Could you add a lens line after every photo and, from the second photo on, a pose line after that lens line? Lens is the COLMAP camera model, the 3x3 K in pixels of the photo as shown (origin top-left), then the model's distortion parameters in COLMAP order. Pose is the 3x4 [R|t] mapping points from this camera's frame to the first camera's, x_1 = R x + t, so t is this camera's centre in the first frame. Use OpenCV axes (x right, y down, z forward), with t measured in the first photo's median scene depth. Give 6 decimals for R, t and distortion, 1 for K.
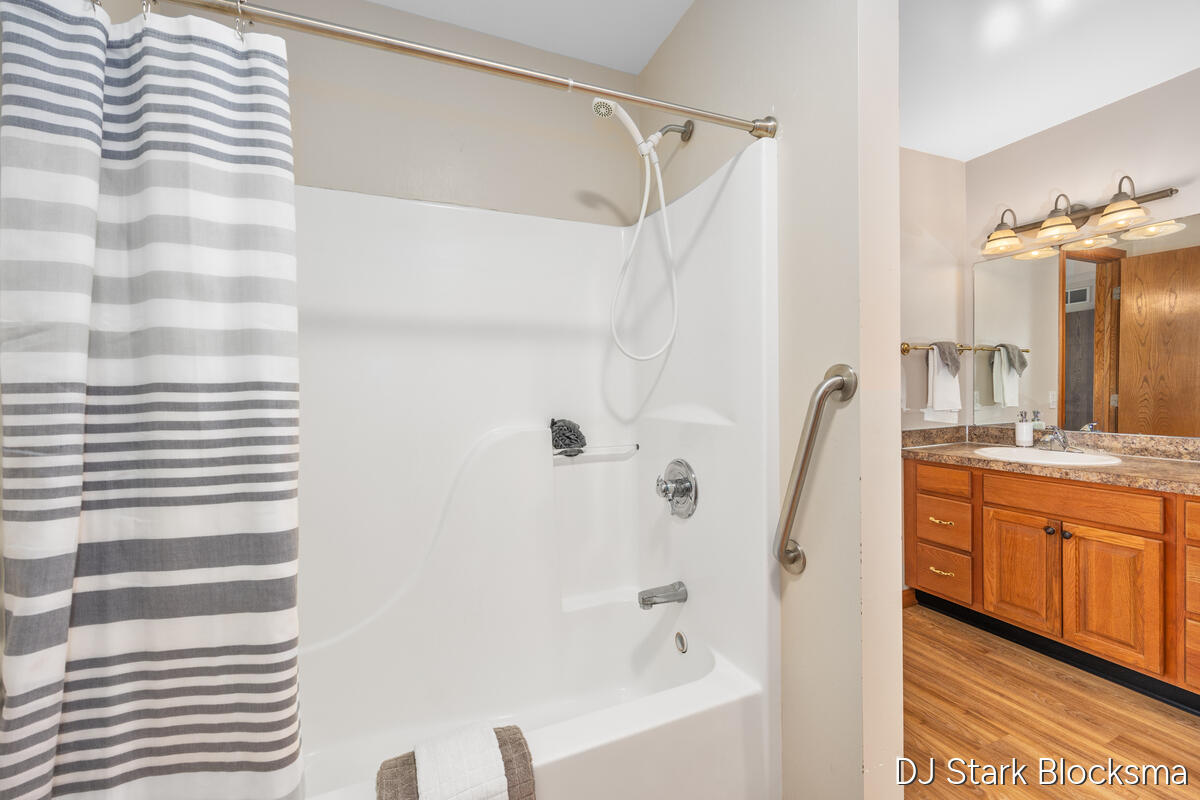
lens RADIAL K [[483.9, 0, 598.3], [0, 483.9, 395.8], [0, 0, 1]] dist [0.000165, -0.000119]
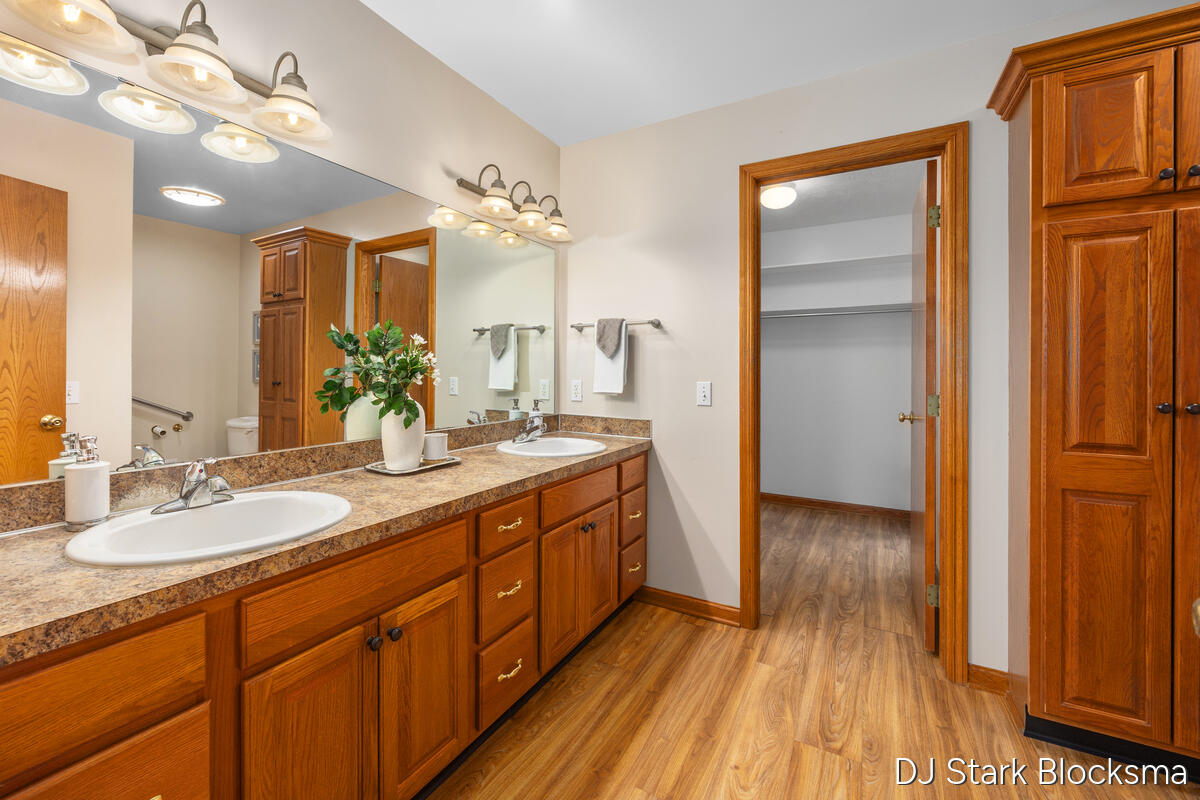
lens RADIAL K [[483.9, 0, 598.3], [0, 483.9, 395.8], [0, 0, 1]] dist [0.000165, -0.000119]
pose [[-0.601499, -0.022351, 0.798561, 0.354600], [0.013821, 0.999168, 0.038376, -0.013187], [-0.798754, 0.034120, -0.600689, 1.097996]]
